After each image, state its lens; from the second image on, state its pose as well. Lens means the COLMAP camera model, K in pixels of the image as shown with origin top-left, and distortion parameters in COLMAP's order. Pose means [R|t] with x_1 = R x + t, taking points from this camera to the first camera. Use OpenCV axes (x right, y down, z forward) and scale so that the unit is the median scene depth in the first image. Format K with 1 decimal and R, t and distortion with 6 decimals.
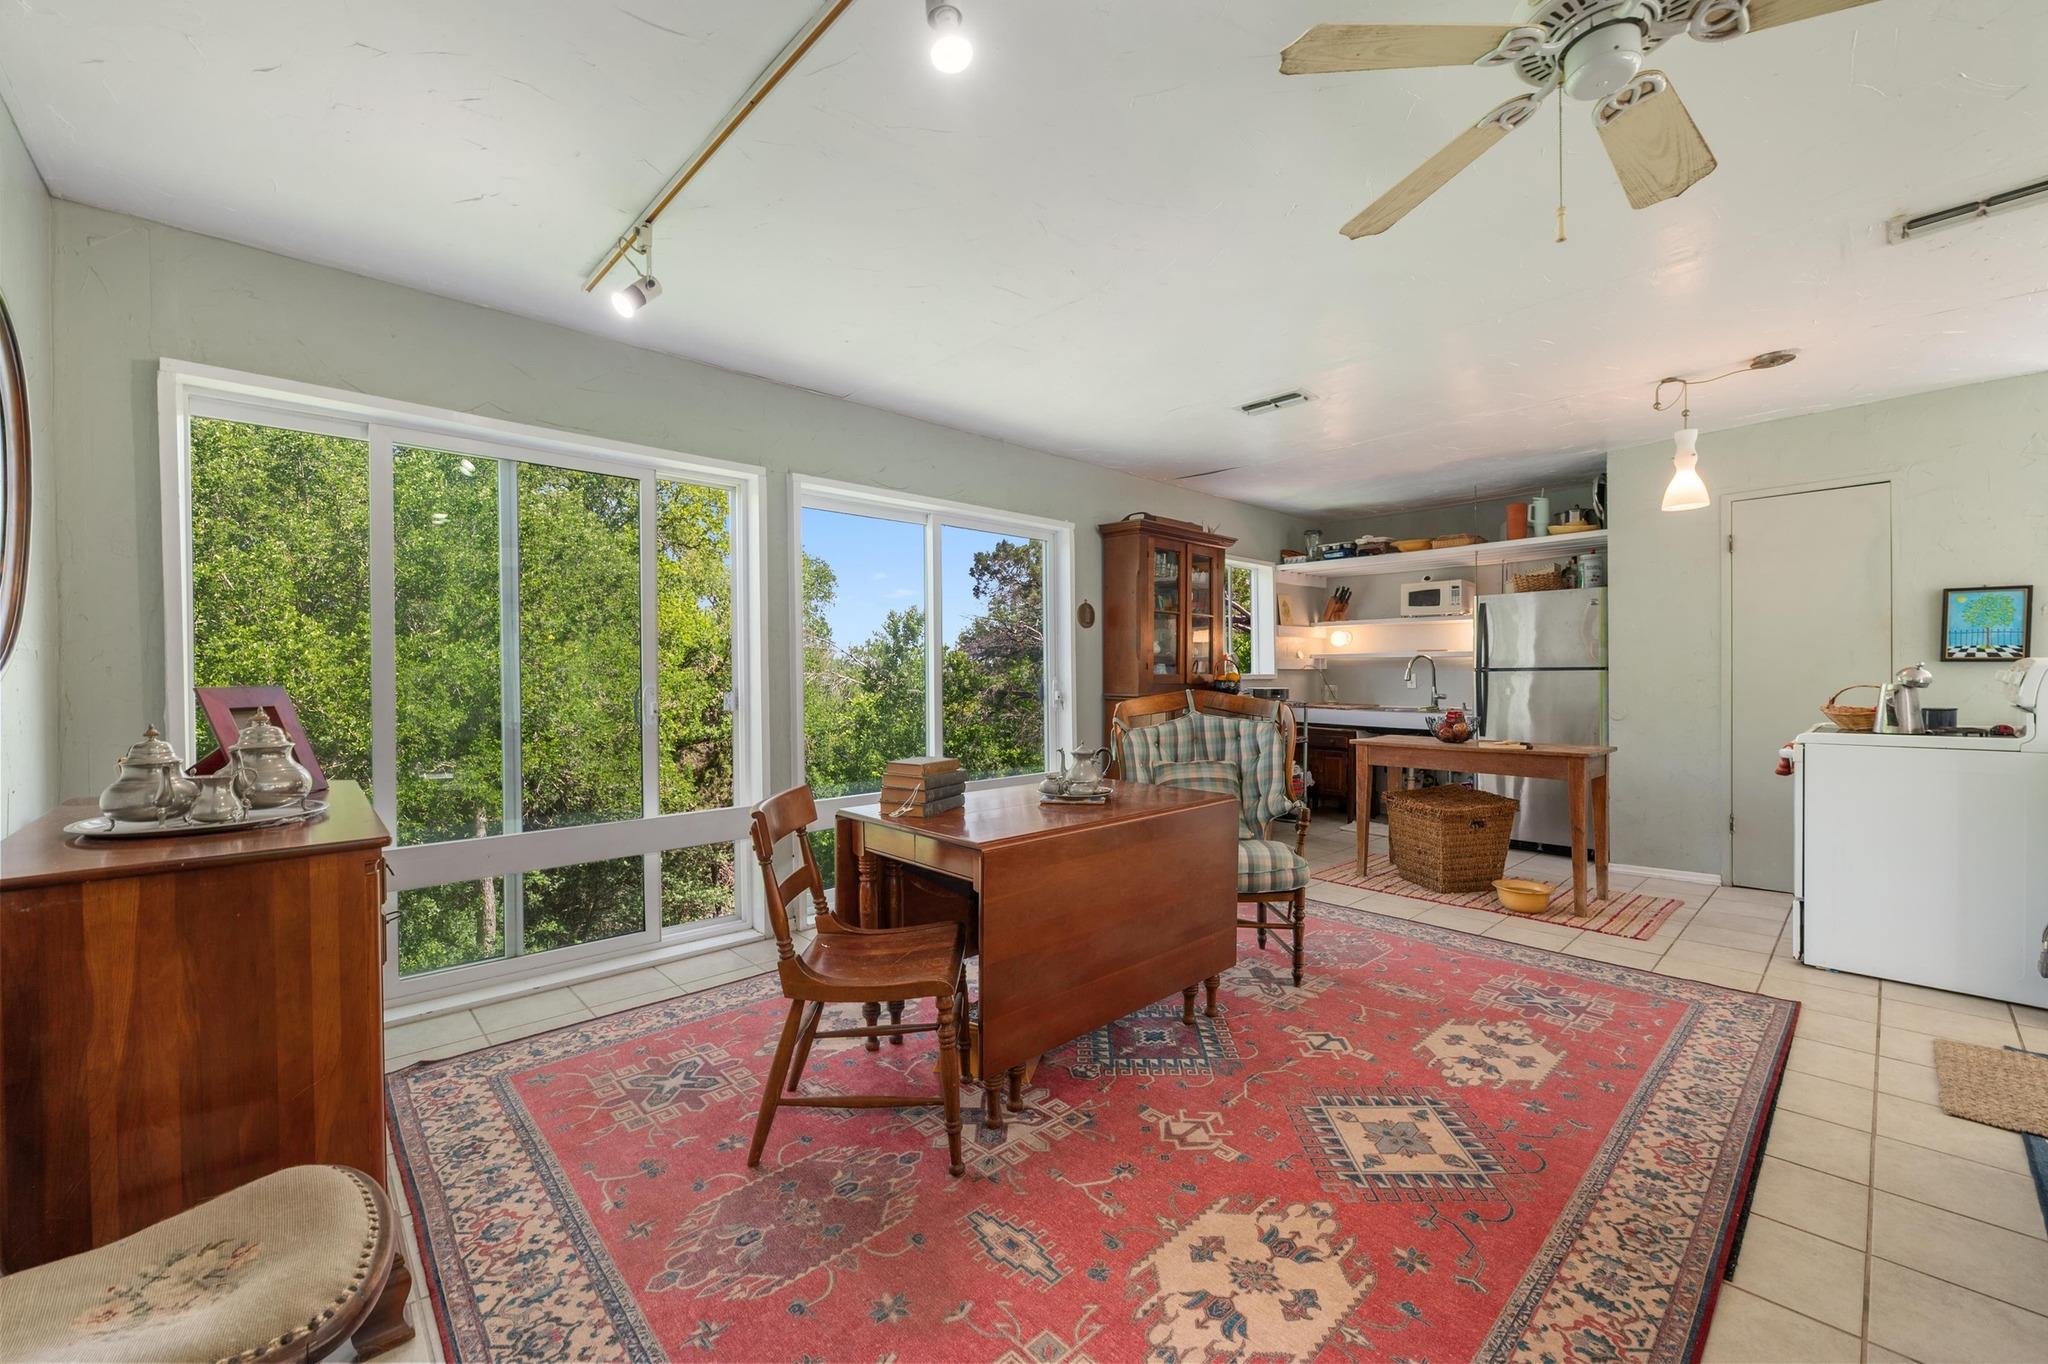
lens RADIAL K [[814.4, 0, 1024.0], [0, 814.4, 682.0], [0, 0, 1]] dist [-0.005453, 0.000329]
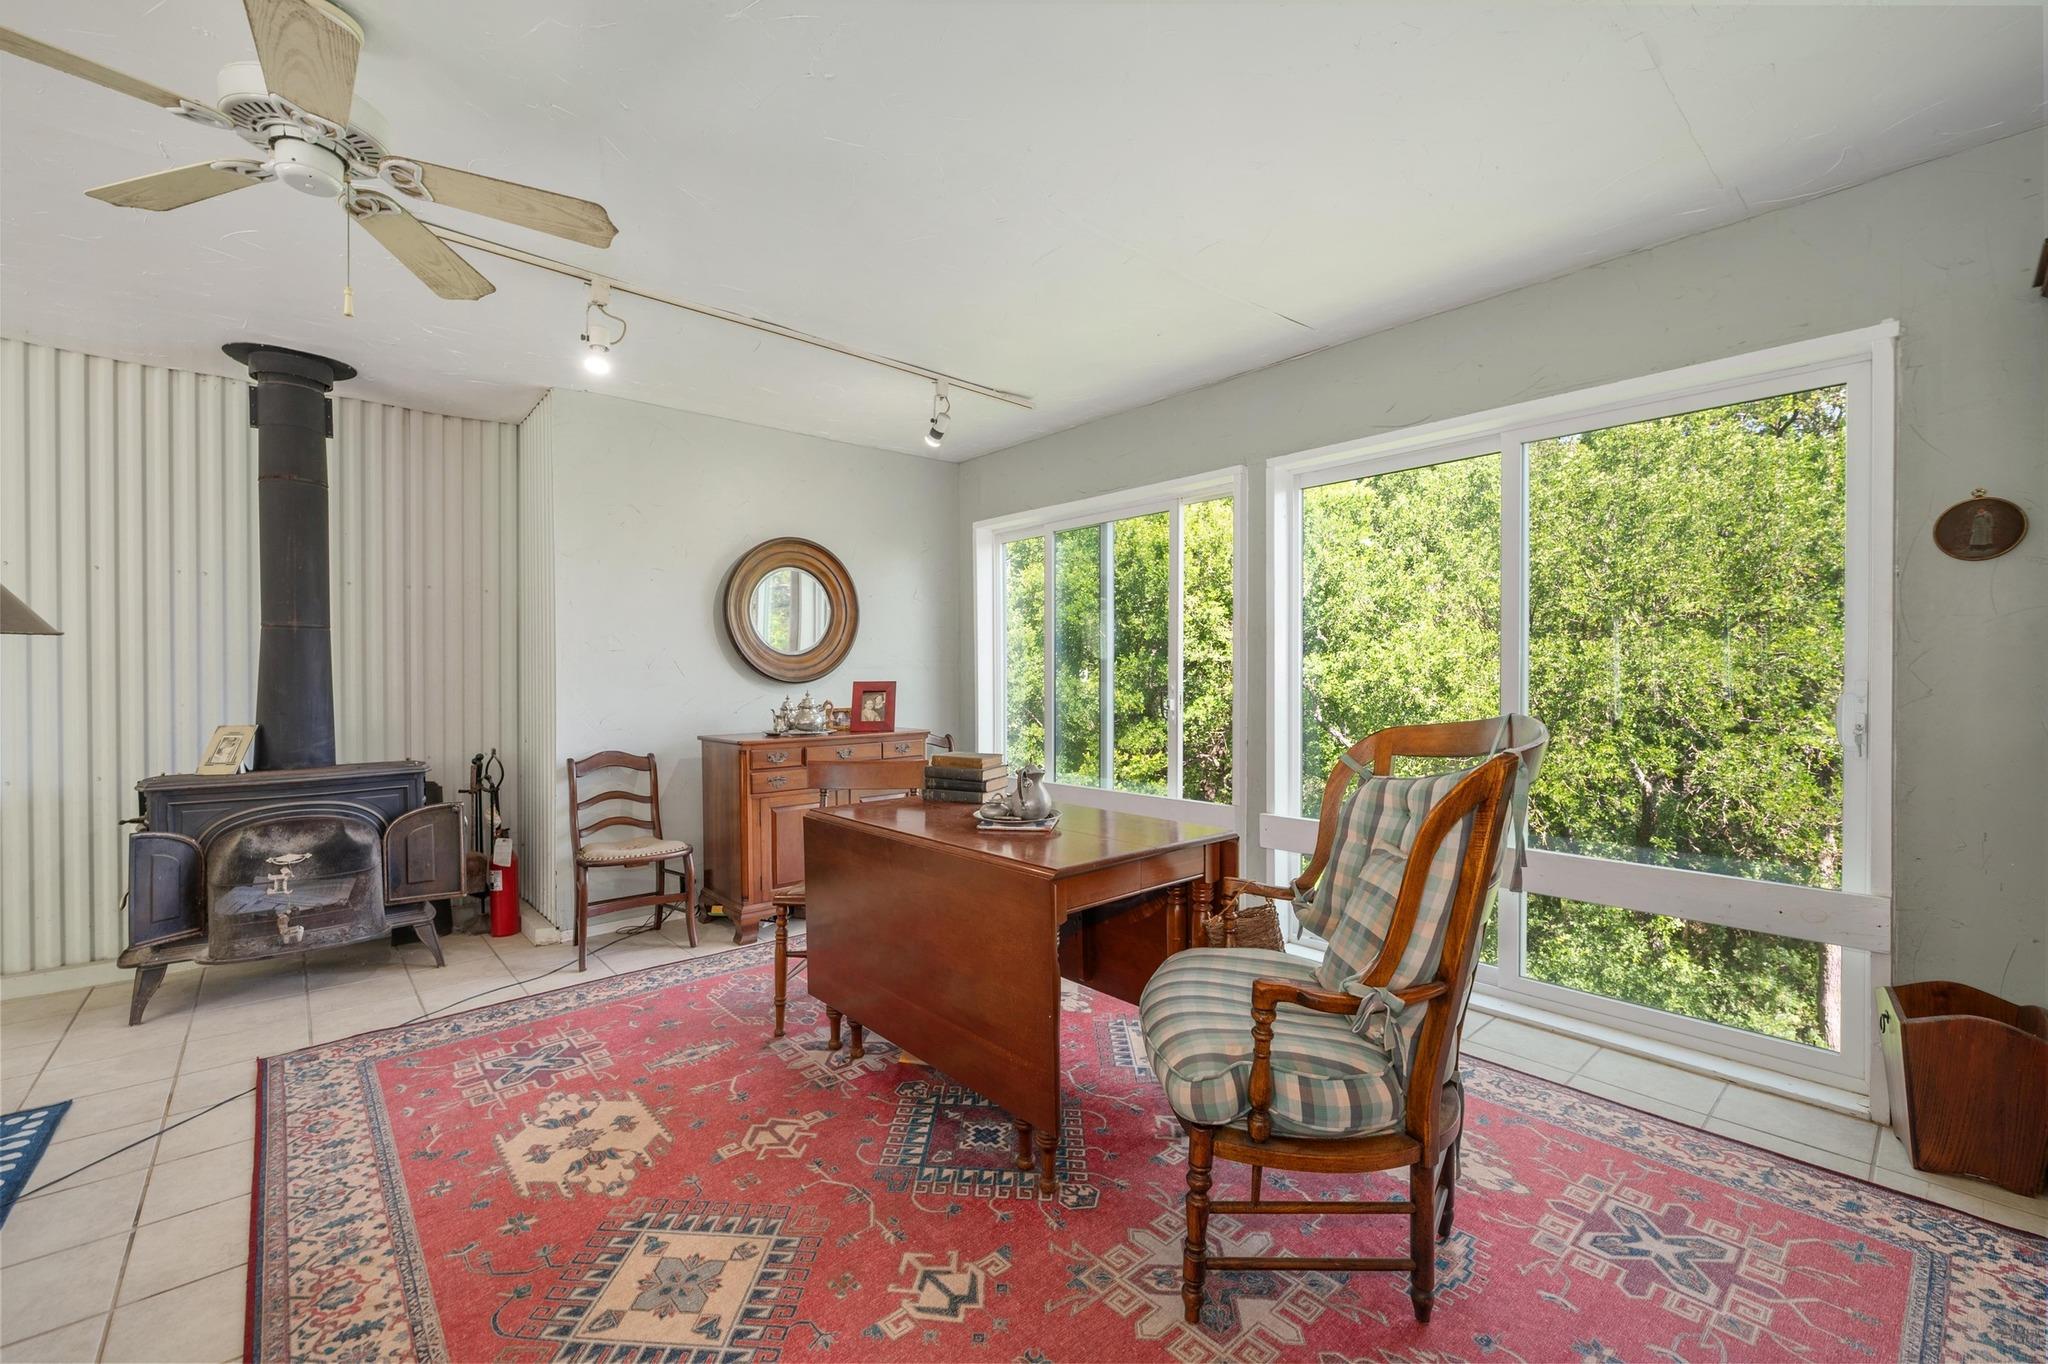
lens RADIAL K [[837.8, 0, 1016.7], [0, 837.8, 684.8], [0, 0, 1]] dist [-0.002150, 0.000195]
pose [[-0.031053, 0.016315, -0.999385, 1.106810], [-0.005760, 0.999847, 0.016502, -0.020746], [0.999501, 0.006269, -0.030954, 1.201920]]
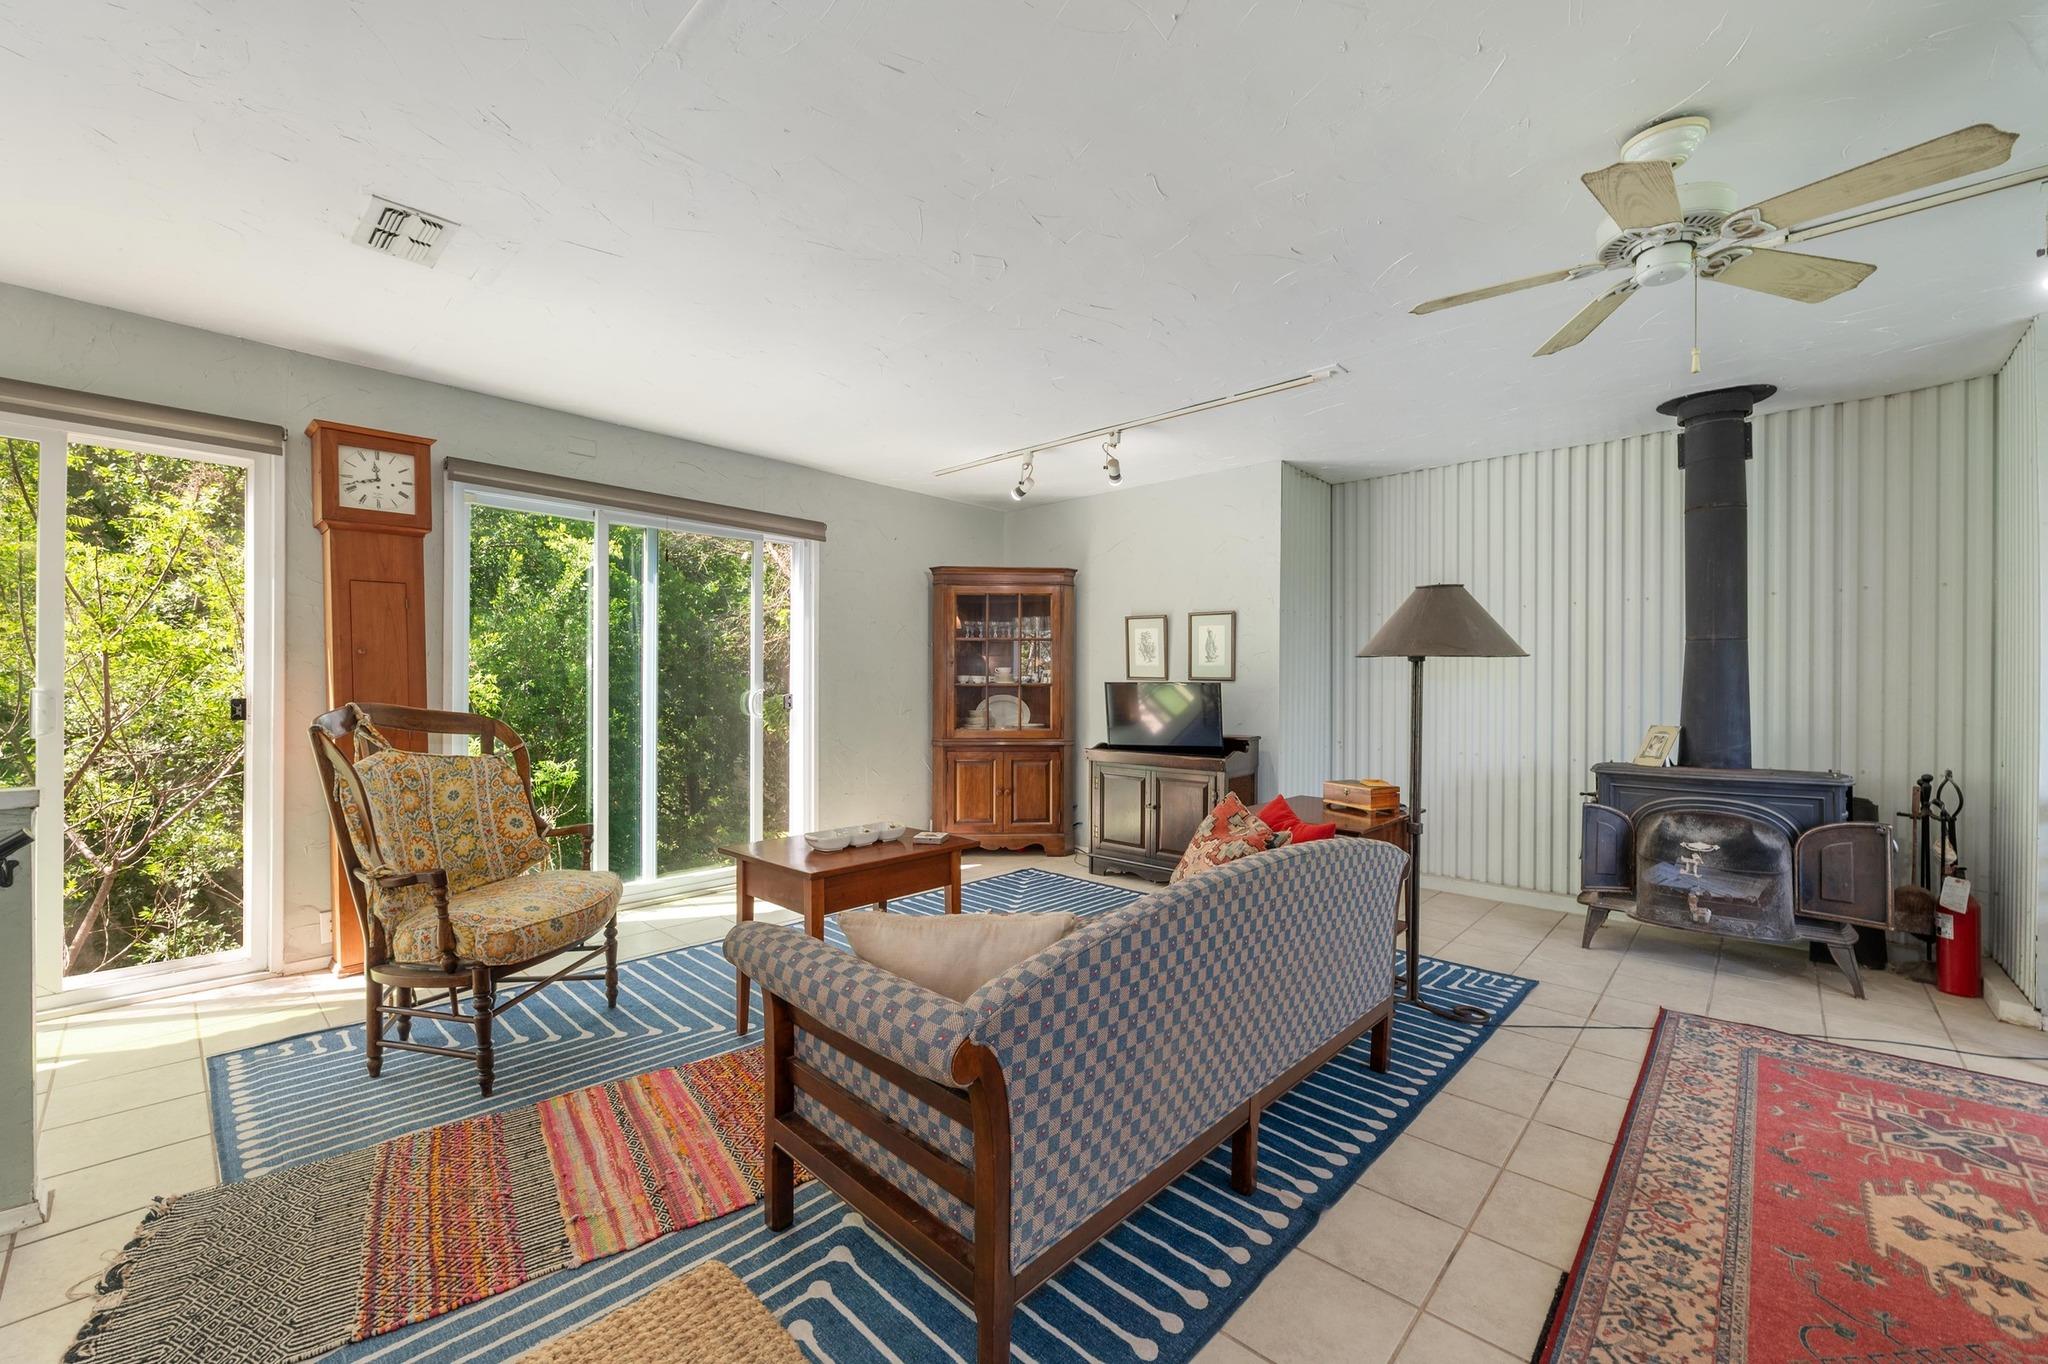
lens RADIAL K [[814.4, 0, 1024.0], [0, 814.4, 682.0], [0, 0, 1]] dist [-0.005453, 0.000329]
pose [[-0.997454, 0.005172, -0.071131, 1.124206], [0.004768, 0.999972, 0.005852, -0.024099], [0.071159, 0.005498, -0.997450, 1.364923]]
